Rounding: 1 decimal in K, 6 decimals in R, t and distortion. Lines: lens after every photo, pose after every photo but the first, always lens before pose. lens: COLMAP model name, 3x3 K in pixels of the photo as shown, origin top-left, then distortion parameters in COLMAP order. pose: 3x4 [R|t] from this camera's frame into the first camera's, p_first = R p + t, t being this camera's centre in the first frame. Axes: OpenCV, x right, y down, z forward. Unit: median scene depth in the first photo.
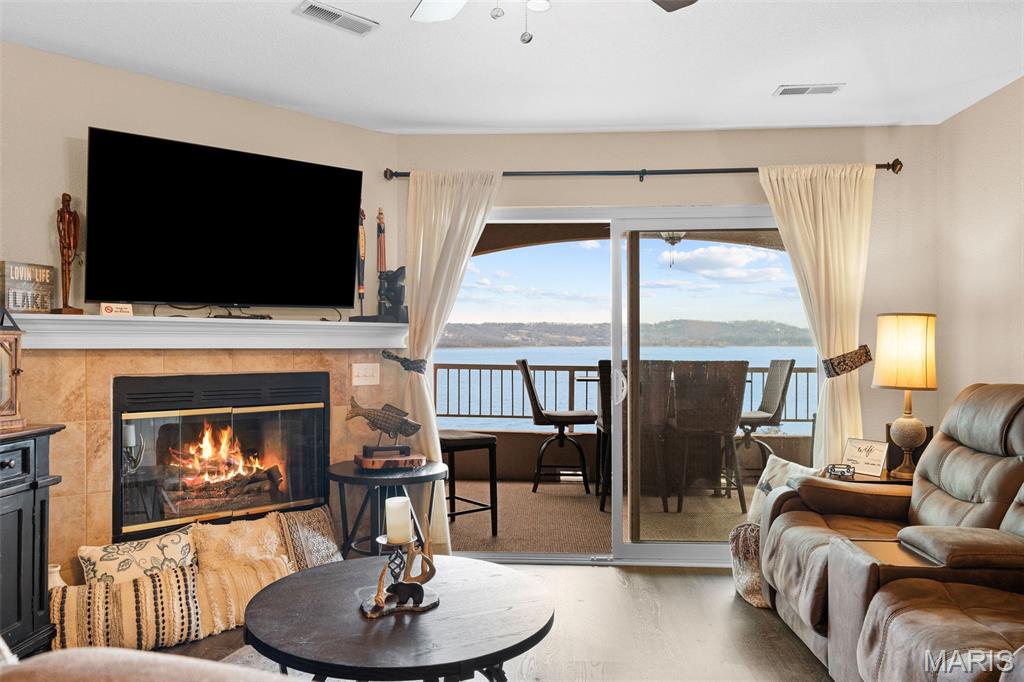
lens RADIAL K [[717.8, 0, 509.9], [0, 717.8, 342.2], [0, 0, 1]] dist [0.004463, -0.005554]
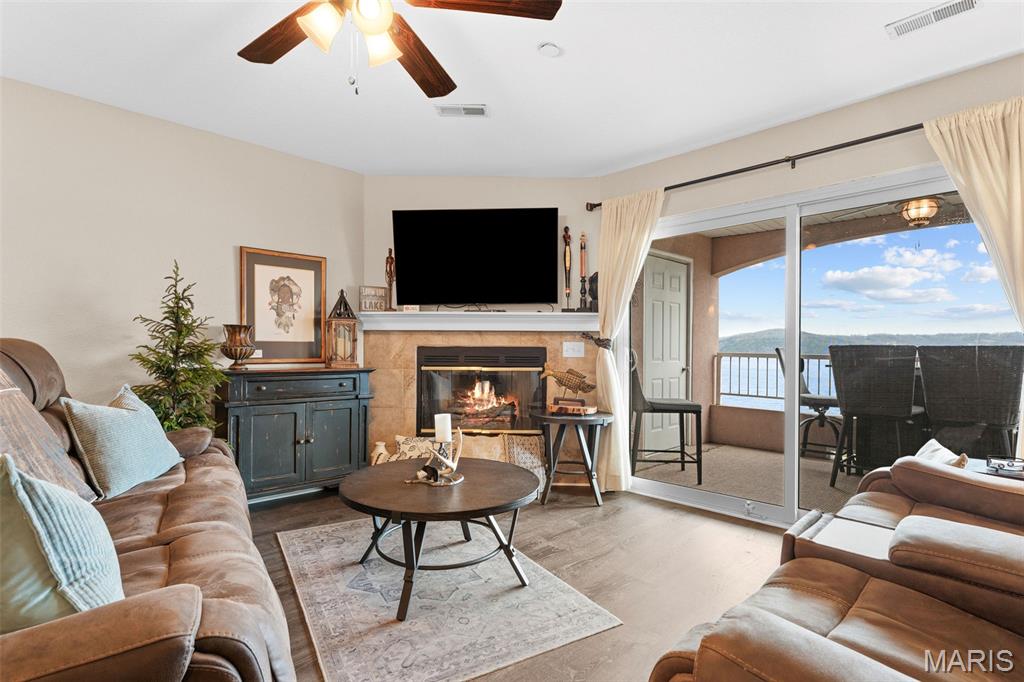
lens RADIAL K [[500.8, 0, 514.4], [0, 500.8, 354.6], [0, 0, 1]] dist [0.001823, -0.001636]
pose [[0.740360, 0.007673, -0.672167, 0.417590], [-0.001949, 0.999955, 0.009268, 0.049496], [0.672208, -0.005551, 0.740342, 0.193117]]
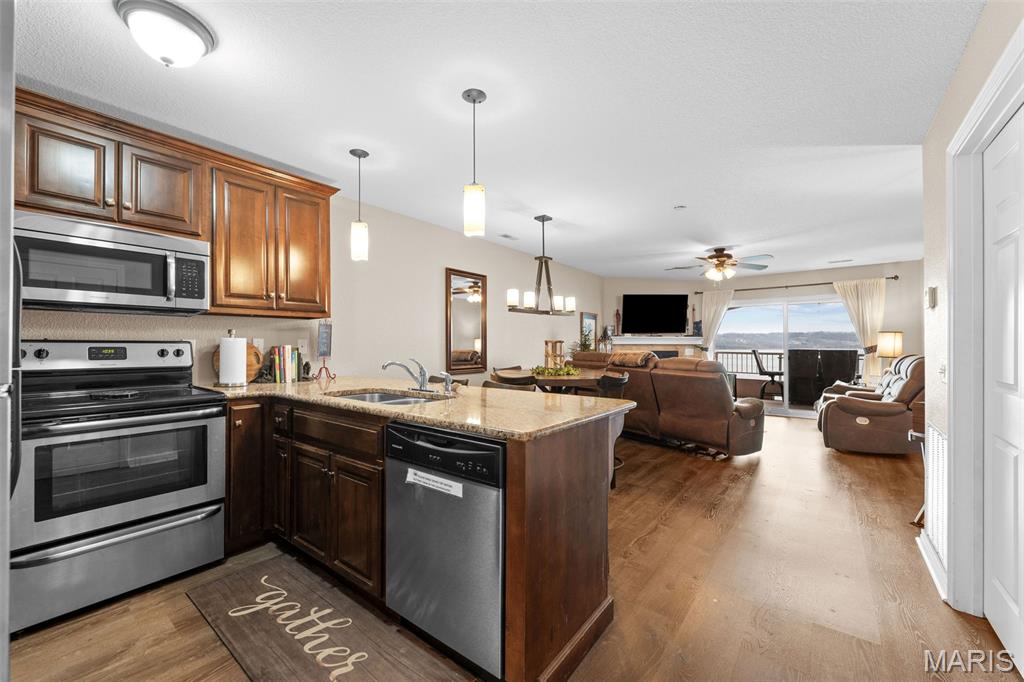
lens RADIAL K [[410.1, 0, 508.0], [0, 410.1, 342.6], [0, 0, 1]] dist [0.001627, -0.000058]
pose [[0.824130, -0.004664, -0.566381, 0.213215], [0.000691, 0.999974, -0.007229, 0.015157], [0.566400, 0.005566, 0.824112, -1.202192]]
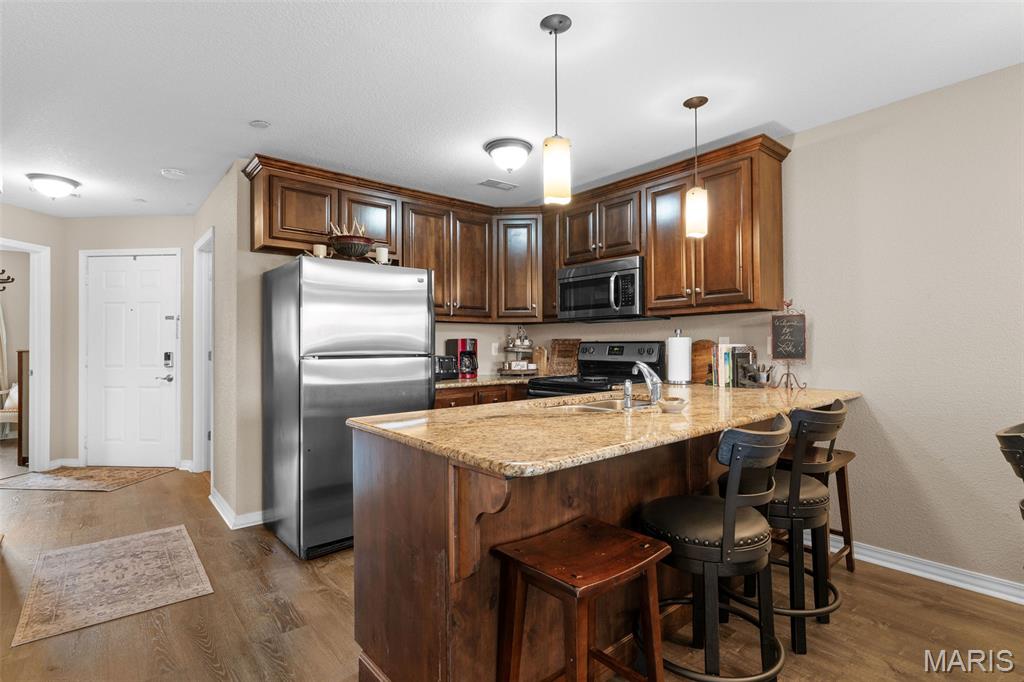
lens RADIAL K [[500.8, 0, 507.7], [0, 500.8, 343.8], [0, 0, 1]] dist [0.001823, -0.001636]
pose [[-0.733116, -0.003952, -0.680092, 0.256902], [0.001533, 0.999971, -0.007463, 0.019384], [0.680102, -0.006513, -0.733088, -0.409789]]
